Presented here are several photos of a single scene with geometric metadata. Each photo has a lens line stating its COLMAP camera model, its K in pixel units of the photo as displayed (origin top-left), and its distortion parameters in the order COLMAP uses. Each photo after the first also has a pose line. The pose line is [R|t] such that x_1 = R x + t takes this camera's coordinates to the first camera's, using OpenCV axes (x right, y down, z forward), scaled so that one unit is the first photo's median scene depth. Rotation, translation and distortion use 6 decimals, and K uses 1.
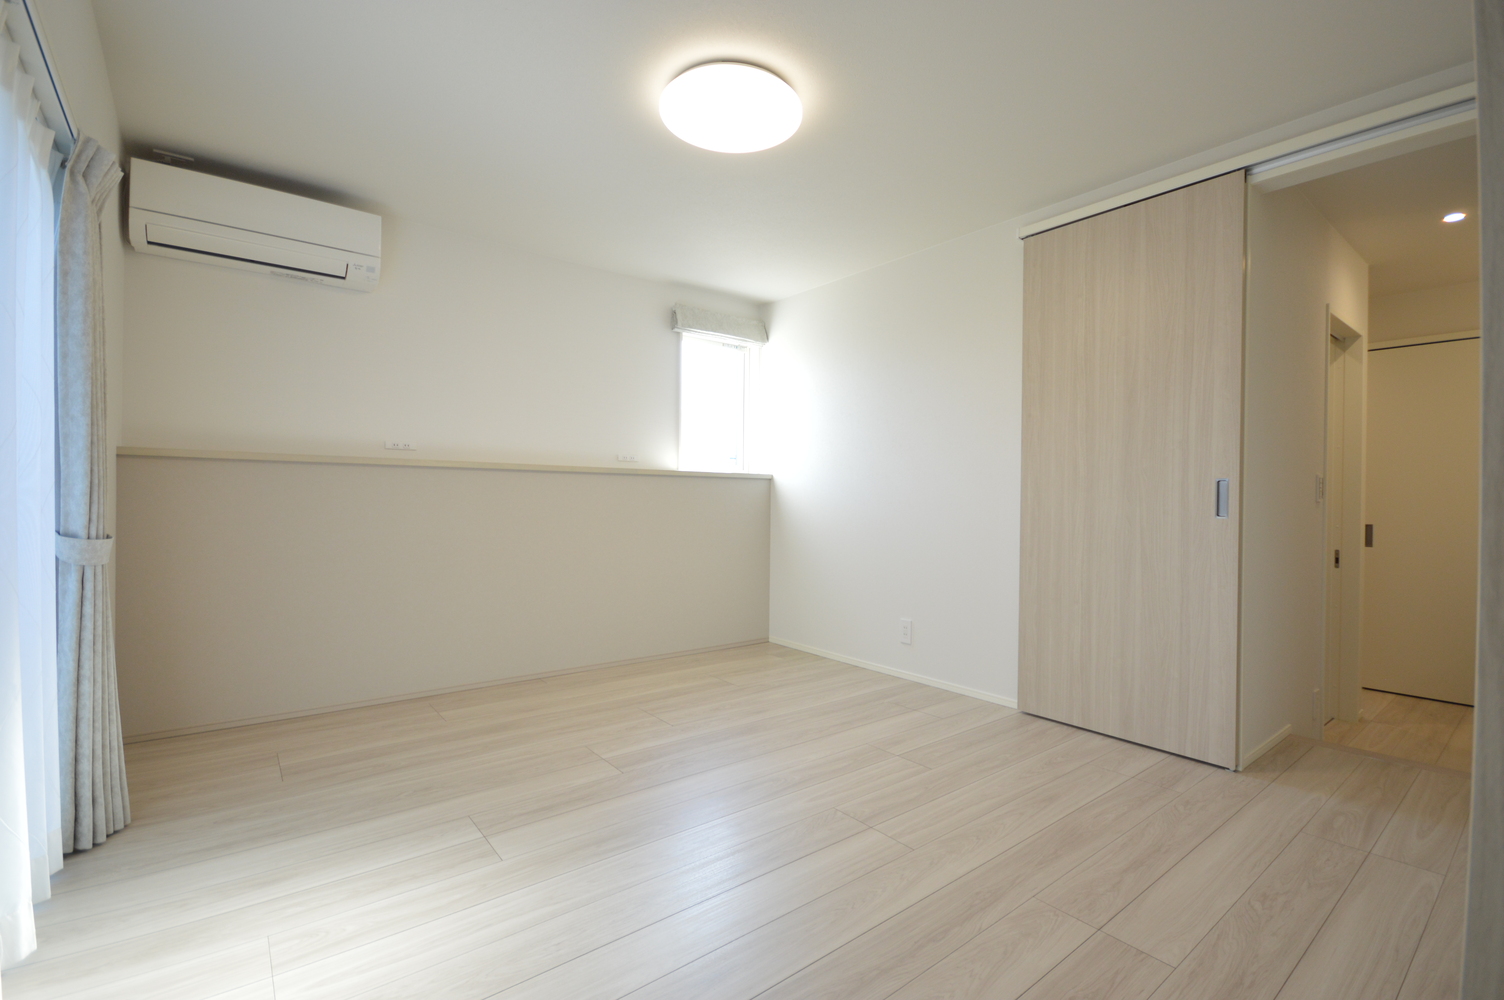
lens RADIAL K [[679.7, 0, 753.3], [0, 679.7, 505.8], [0, 0, 1]] dist [-0.003277, -0.001144]
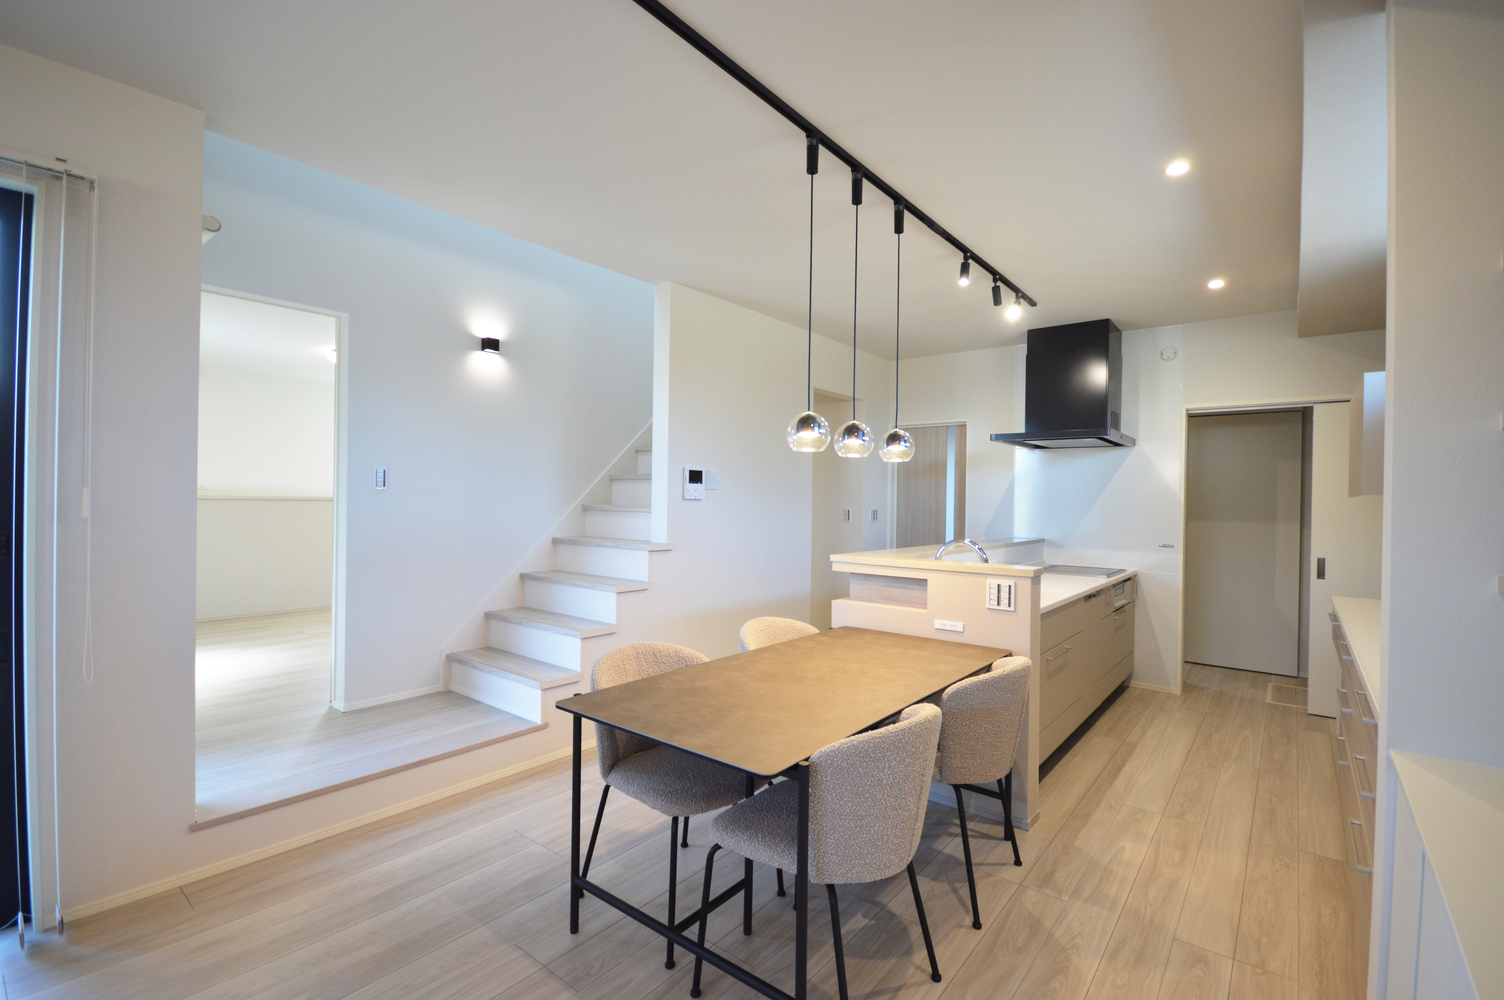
lens RADIAL K [[679.7, 0, 758.2], [0, 679.7, 496.8], [0, 0, 1]] dist [-0.003277, -0.001144]
pose [[0.972389, 0.003421, 0.233339, 0.586770], [-0.002828, 0.999992, -0.002873, -0.065237], [-0.233347, 0.002133, 0.972391, -1.273175]]
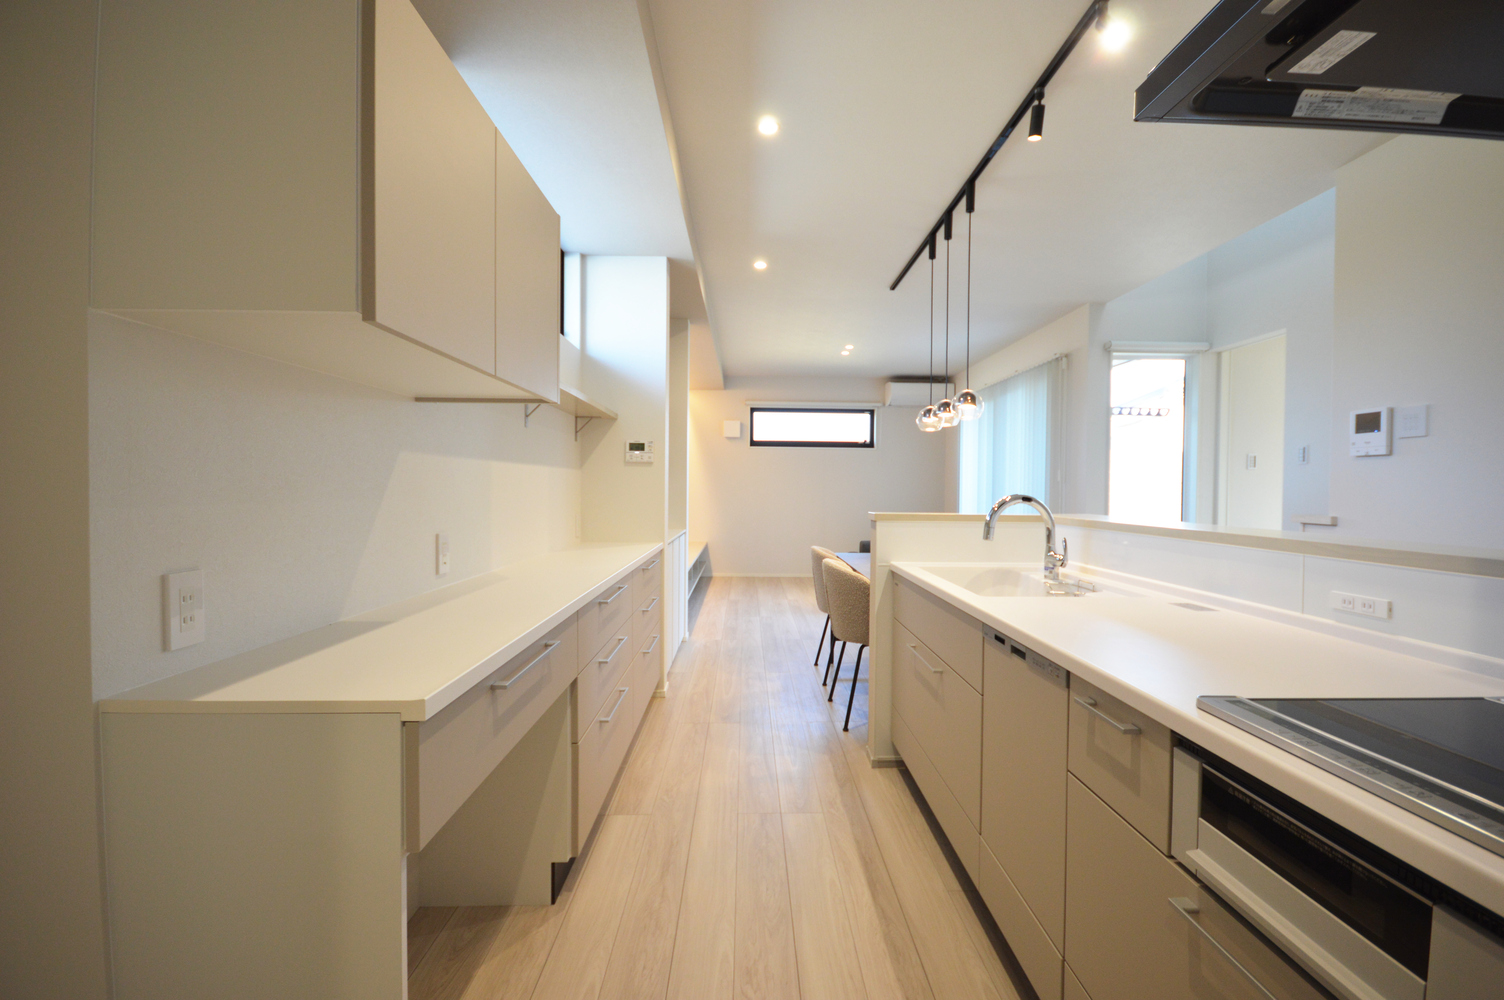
lens RADIAL K [[679.7, 0, 751.2], [0, 679.7, 499.8], [0, 0, 1]] dist [-0.003277, -0.001144]
pose [[-0.611952, -0.004929, -0.790879, 2.093973], [-0.022291, 0.999691, 0.011018, 0.007310], [0.790581, 0.024372, -0.611873, 0.041350]]
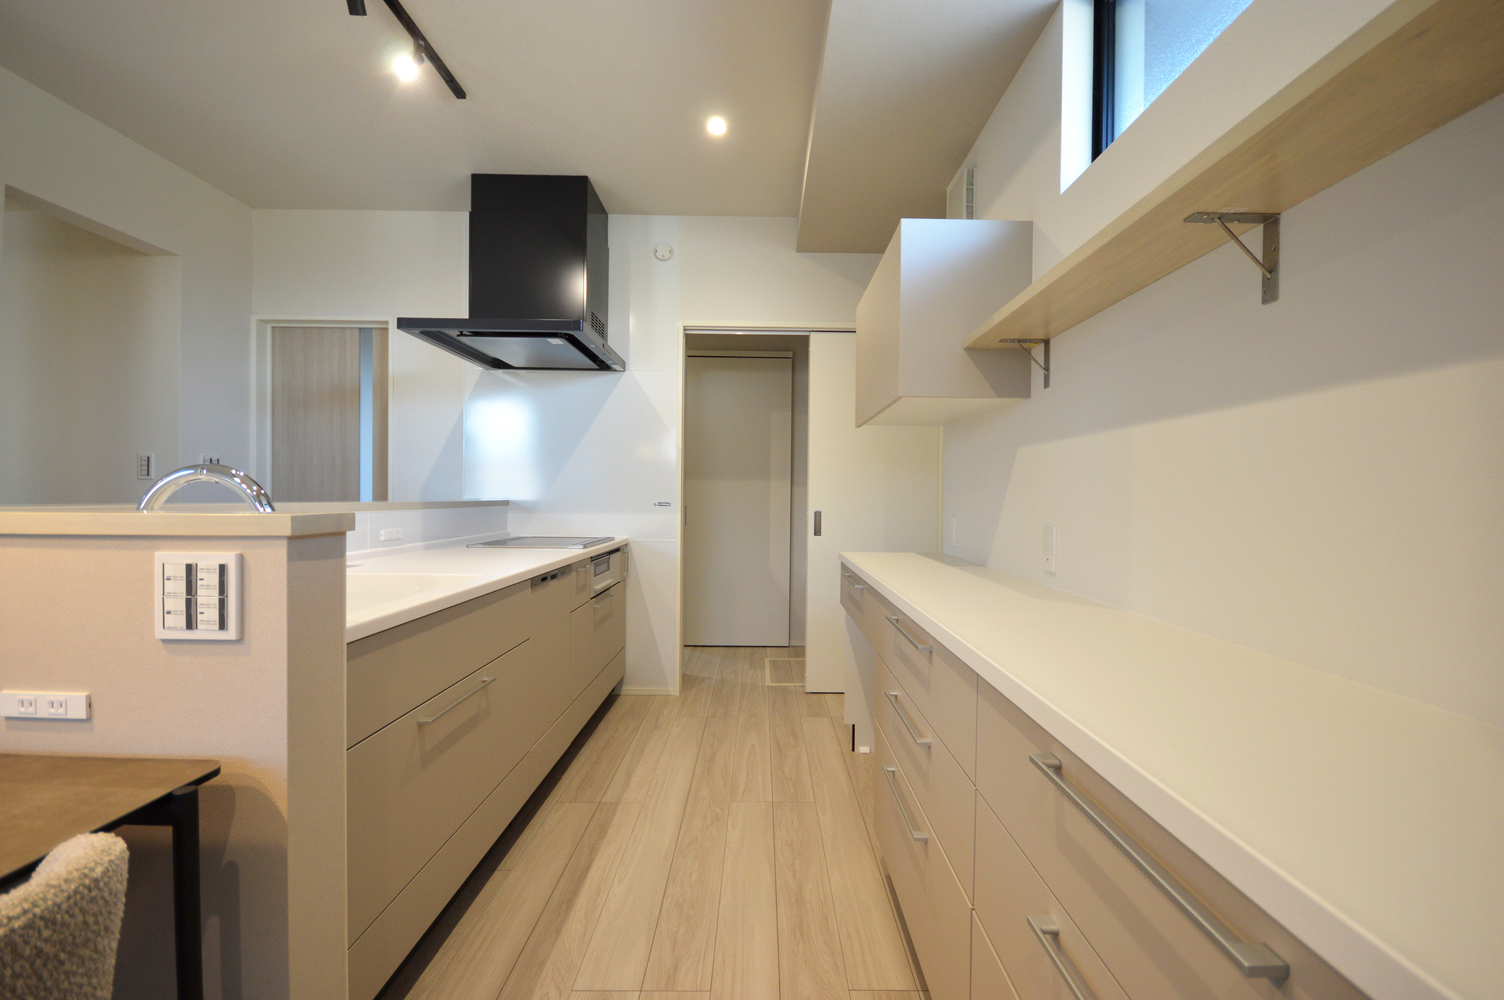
lens RADIAL K [[679.7, 0, 765.9], [0, 679.7, 502.9], [0, 0, 1]] dist [-0.003277, -0.001144]
pose [[0.613290, -0.016303, 0.789690, 1.063119], [0.001449, 0.999809, 0.019515, 0.020582], [-0.789856, -0.010824, 0.613196, -0.821534]]
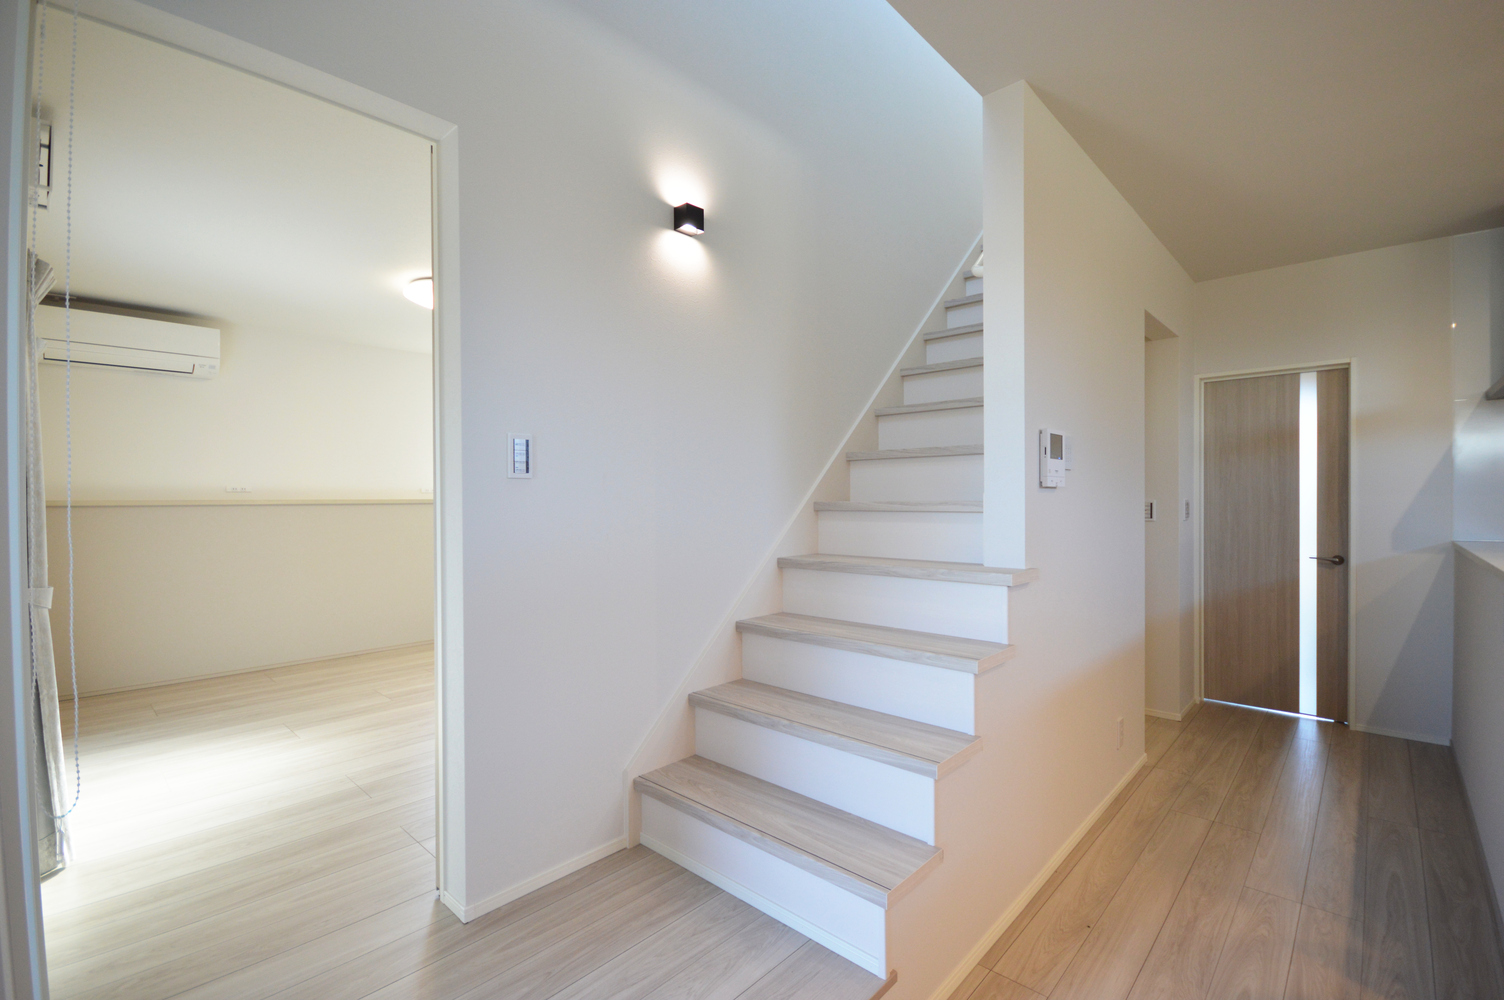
lens RADIAL K [[679.7, 0, 756.2], [0, 679.7, 498.4], [0, 0, 1]] dist [-0.003277, -0.001144]
pose [[0.986746, -0.018208, 0.161246, 0.321561], [0.018167, 0.999833, 0.001734, -0.058445], [-0.161250, 0.001219, 0.986913, -0.575638]]
